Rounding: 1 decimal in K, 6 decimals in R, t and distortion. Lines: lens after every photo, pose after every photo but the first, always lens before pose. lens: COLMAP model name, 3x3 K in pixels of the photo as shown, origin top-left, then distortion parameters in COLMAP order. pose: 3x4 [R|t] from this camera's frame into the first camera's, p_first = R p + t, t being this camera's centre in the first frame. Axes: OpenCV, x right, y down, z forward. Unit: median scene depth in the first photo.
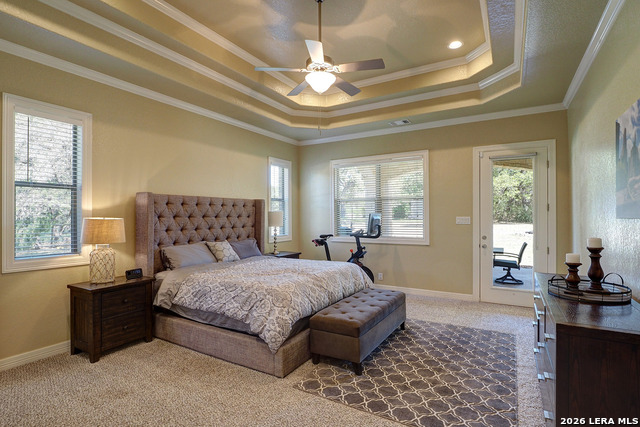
lens RADIAL K [[309.1, 0, 326.7], [0, 309.1, 215.4], [0, 0, 1]] dist [-0.003444, -0.001800]
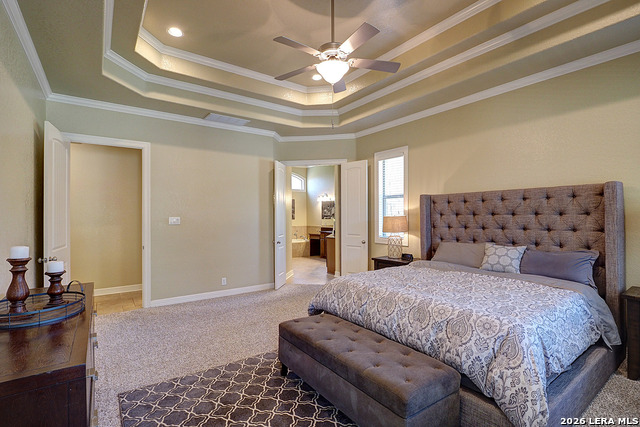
lens RADIAL K [[309.1, 0, 326.1], [0, 309.1, 213.5], [0, 0, 1]] dist [-0.003444, -0.001800]
pose [[-0.385082, -0.002097, -0.922880, 0.628049], [0.009094, 0.999940, -0.006066, 0.004091], [0.922838, -0.010729, -0.385040, 0.987362]]
